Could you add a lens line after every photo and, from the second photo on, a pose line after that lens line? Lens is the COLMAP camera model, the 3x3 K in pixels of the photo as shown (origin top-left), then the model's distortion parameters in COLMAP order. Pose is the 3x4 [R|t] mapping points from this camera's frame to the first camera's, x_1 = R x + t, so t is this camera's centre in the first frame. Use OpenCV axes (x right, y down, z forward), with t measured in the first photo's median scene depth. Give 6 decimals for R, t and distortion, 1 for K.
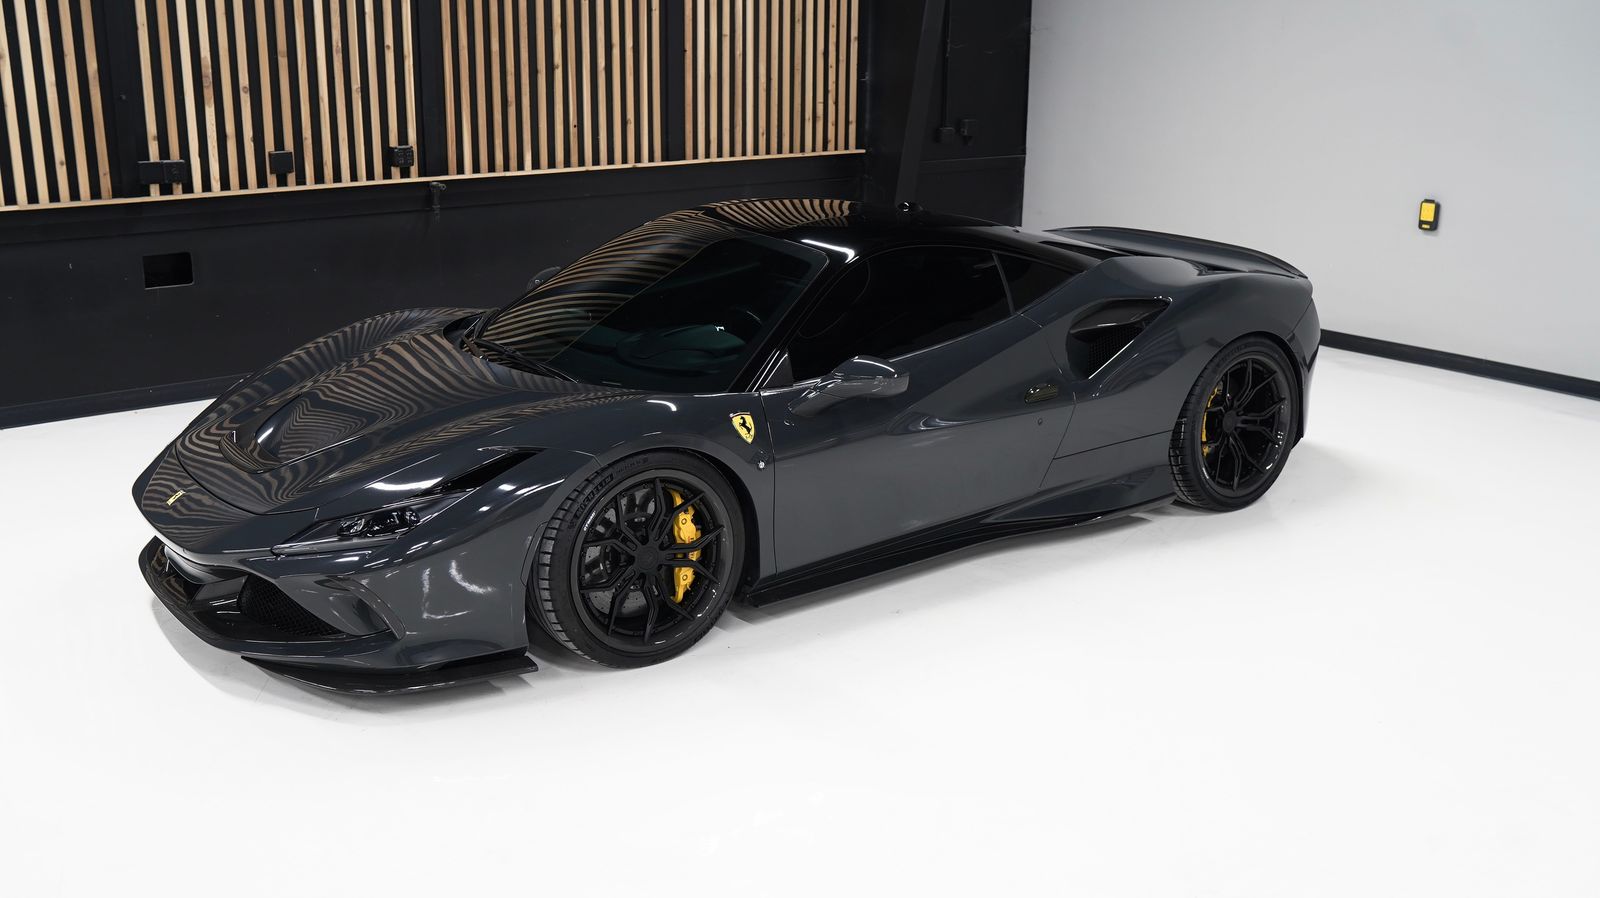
lens RADIAL K [[1546.5, 0, 797.6], [0, 1546.5, 467.6], [0, 0, 1]] dist [-0.103468, 0.135272]
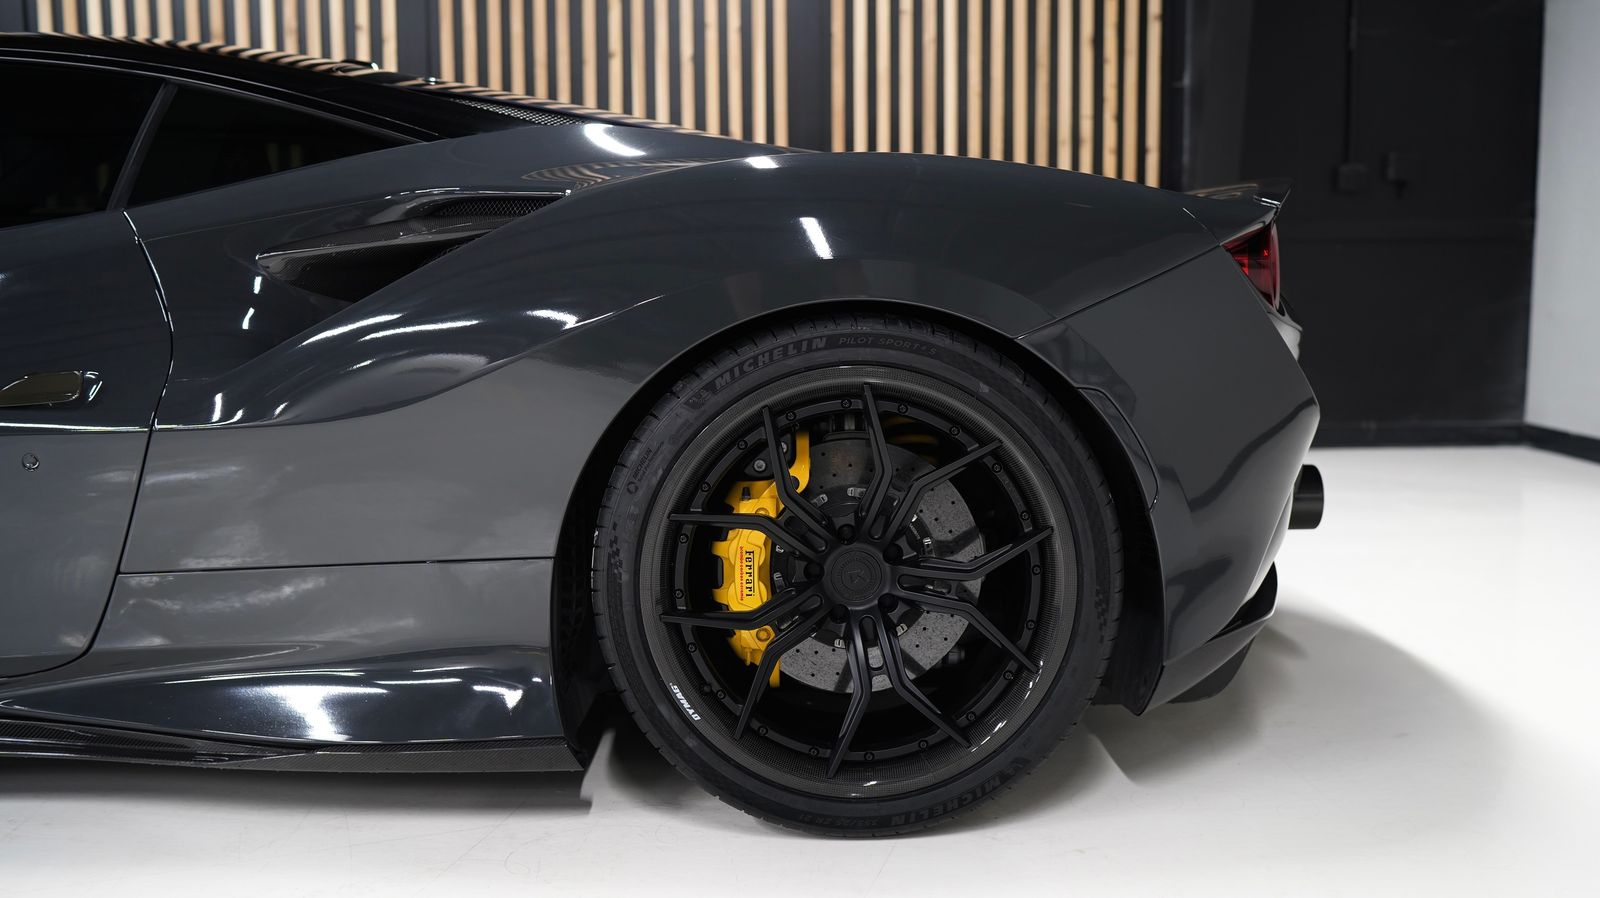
lens RADIAL K [[1547.0, 0, 800.5], [0, 1547.0, 461.6], [0, 0, 1]] dist [-0.103358, 0.142370]
pose [[0.808794, 0.058024, -0.585222, 0.373679], [-0.150167, 0.982509, -0.110121, -0.011807], [0.568596, 0.176946, 0.803361, 0.559624]]
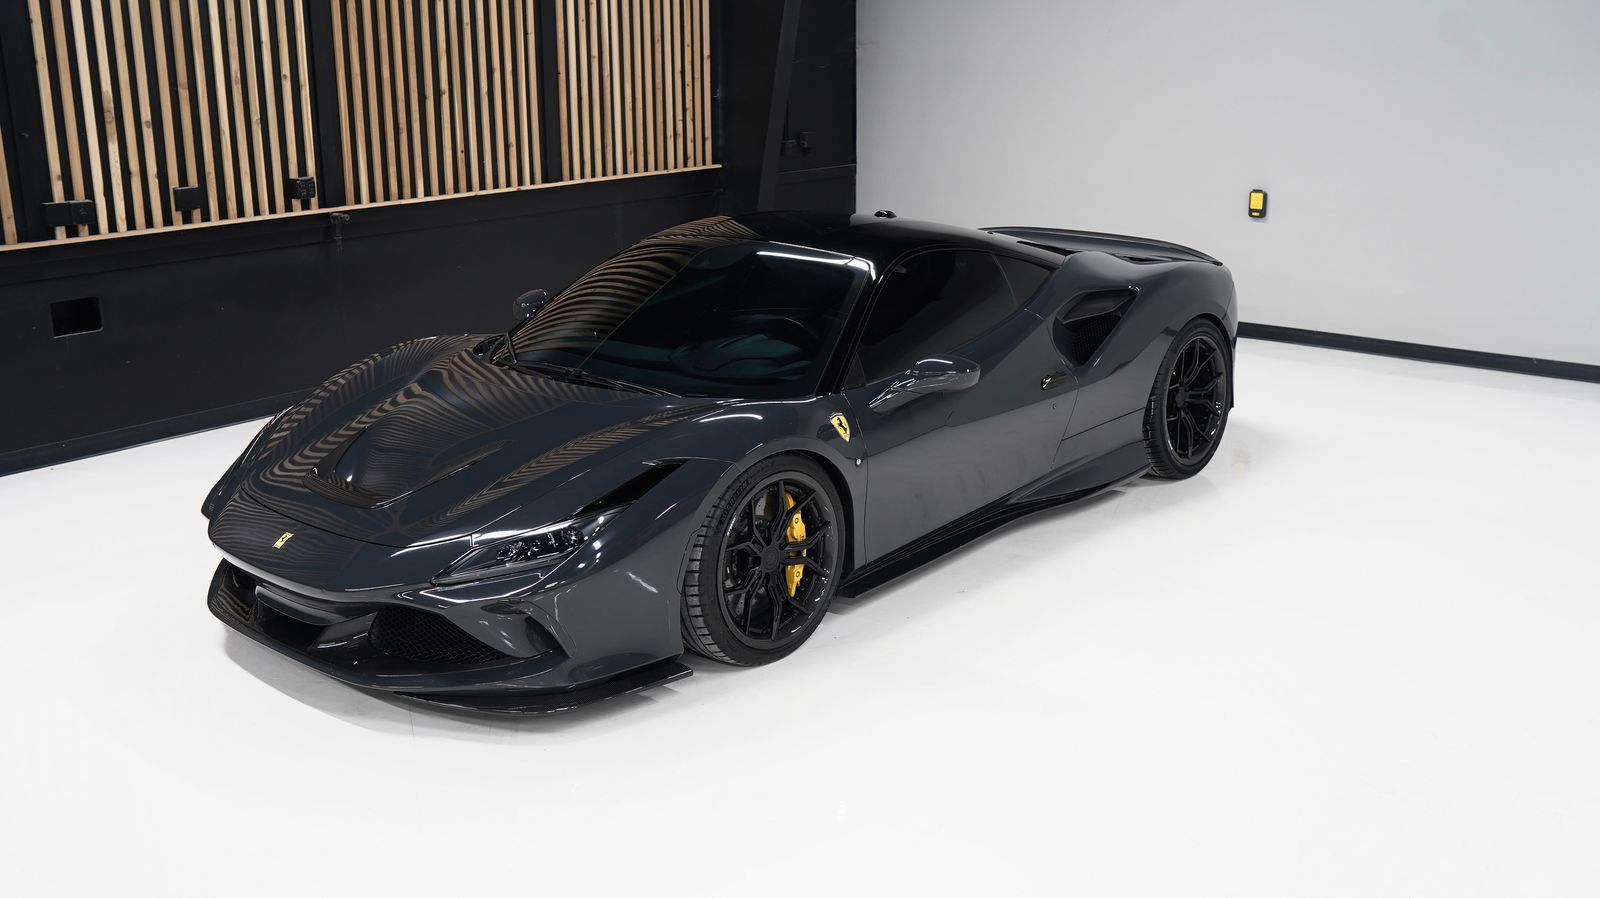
lens RADIAL K [[1547.0, 0, 800.5], [0, 1547.0, 461.6], [0, 0, 1]] dist [-0.103358, 0.142370]
pose [[0.975277, -0.075498, 0.207690, -0.170616], [0.078193, 0.996927, -0.004785, 0.000044], [-0.206690, 0.020906, 0.978183, -0.015752]]
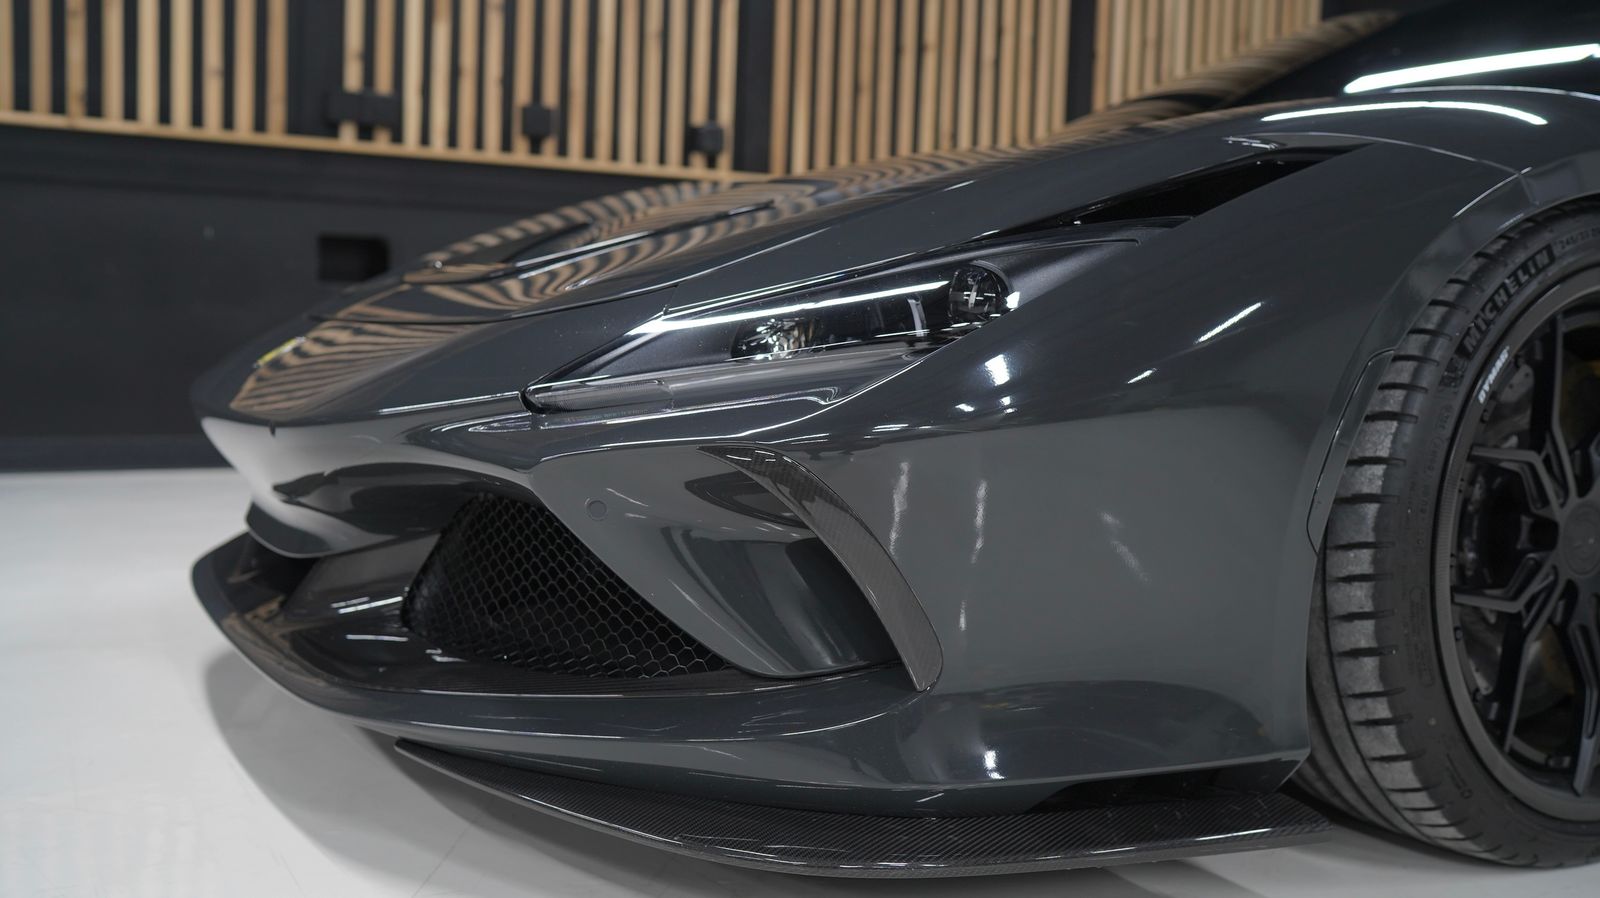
lens RADIAL K [[1562.4, 0, 800.0], [0, 1562.4, 449.0], [0, 0, 1]] dist [-0.100173, 0.162896]
pose [[0.991968, 0.035334, -0.121450, -0.135258], [-0.059653, 0.977387, -0.202869, 0.070146], [0.111536, 0.208484, 0.971645, 0.379473]]
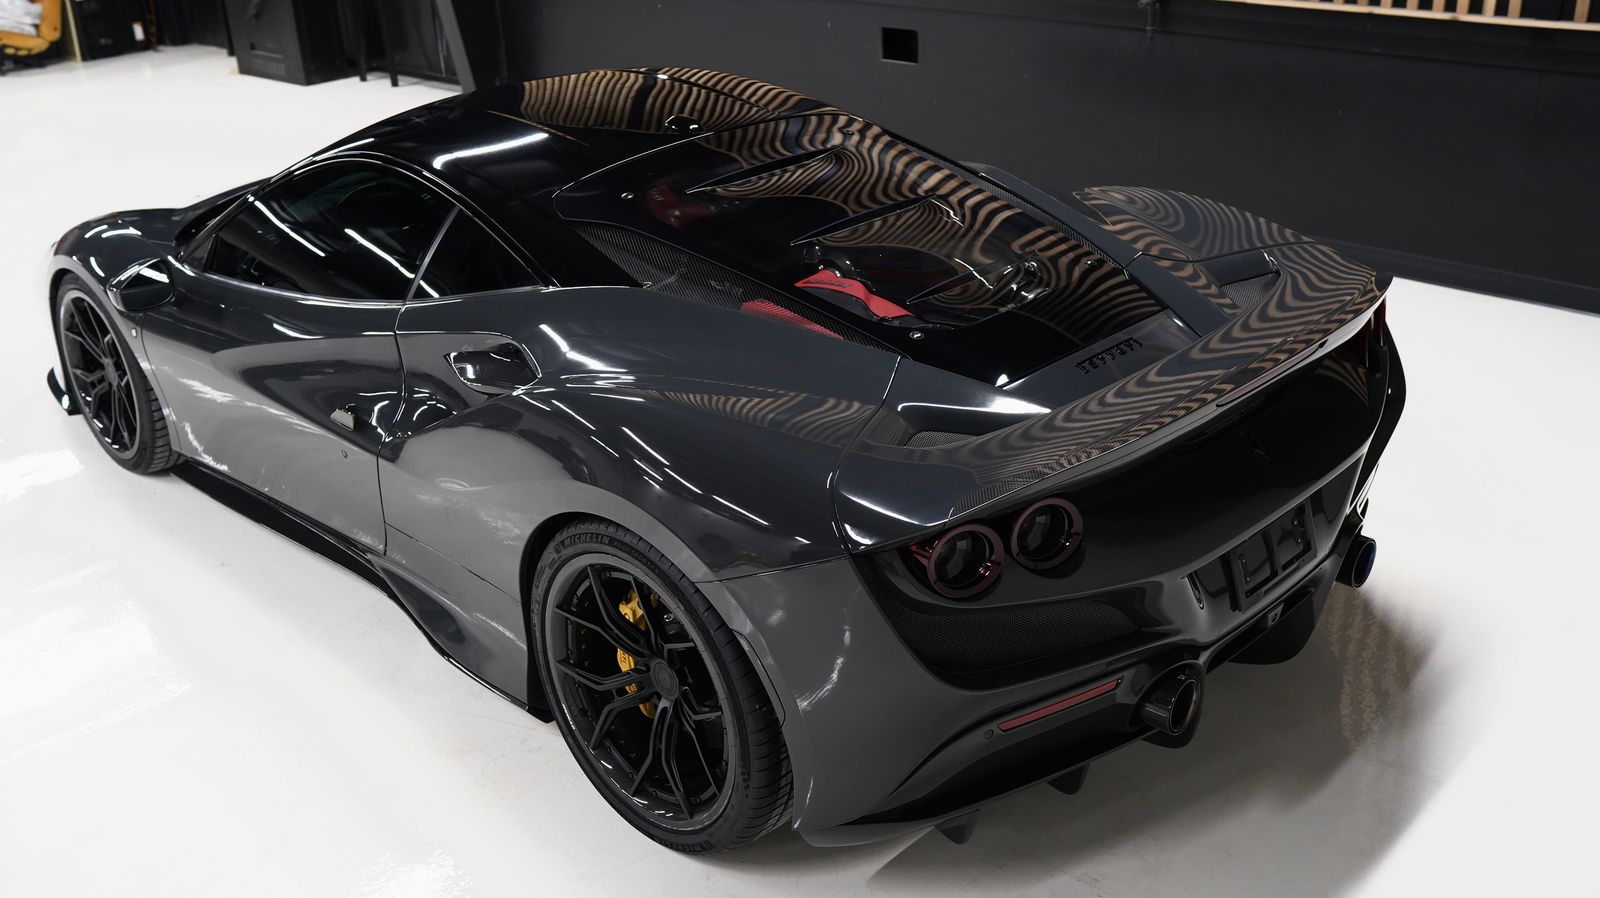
lens RADIAL K [[1547.0, 0, 800.5], [0, 1547.0, 461.6], [0, 0, 1]] dist [-0.103358, 0.142370]
pose [[0.147603, 0.405437, -0.902127, 0.561234], [-0.235164, 0.900347, 0.366160, -0.226759], [0.960683, 0.158101, 0.228238, 0.724042]]
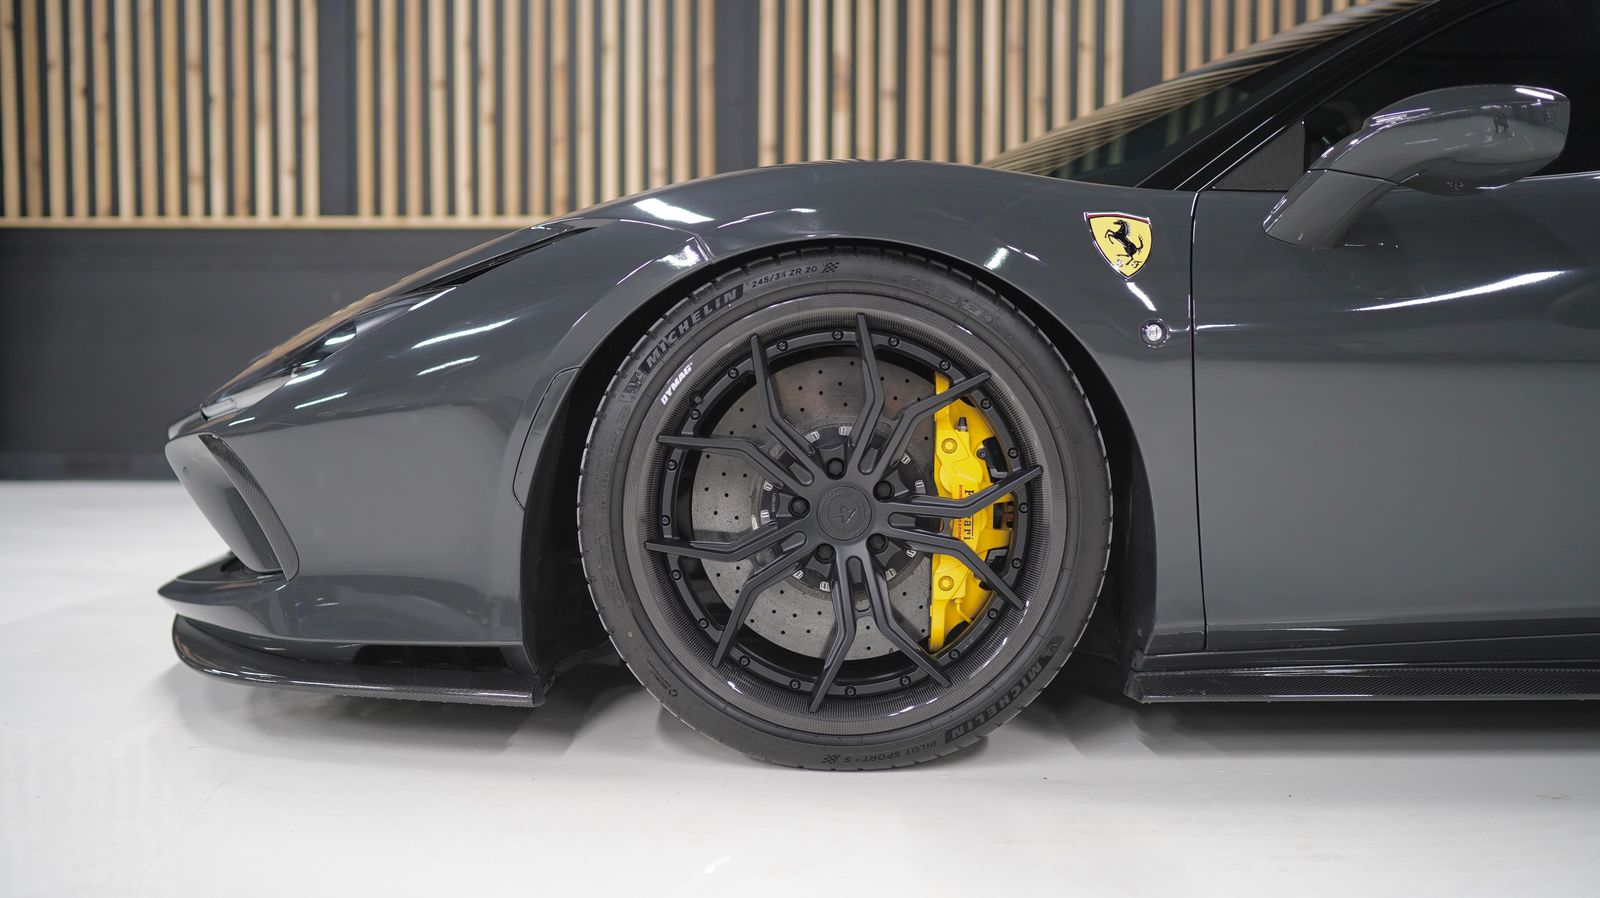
lens RADIAL K [[1546.5, 0, 797.6], [0, 1546.5, 467.6], [0, 0, 1]] dist [-0.103468, 0.135272]
pose [[0.788011, 0.040658, -0.614317, 0.093367], [-0.170200, 0.973317, -0.153904, 0.067870], [0.591668, 0.225835, 0.773904, 0.385800]]
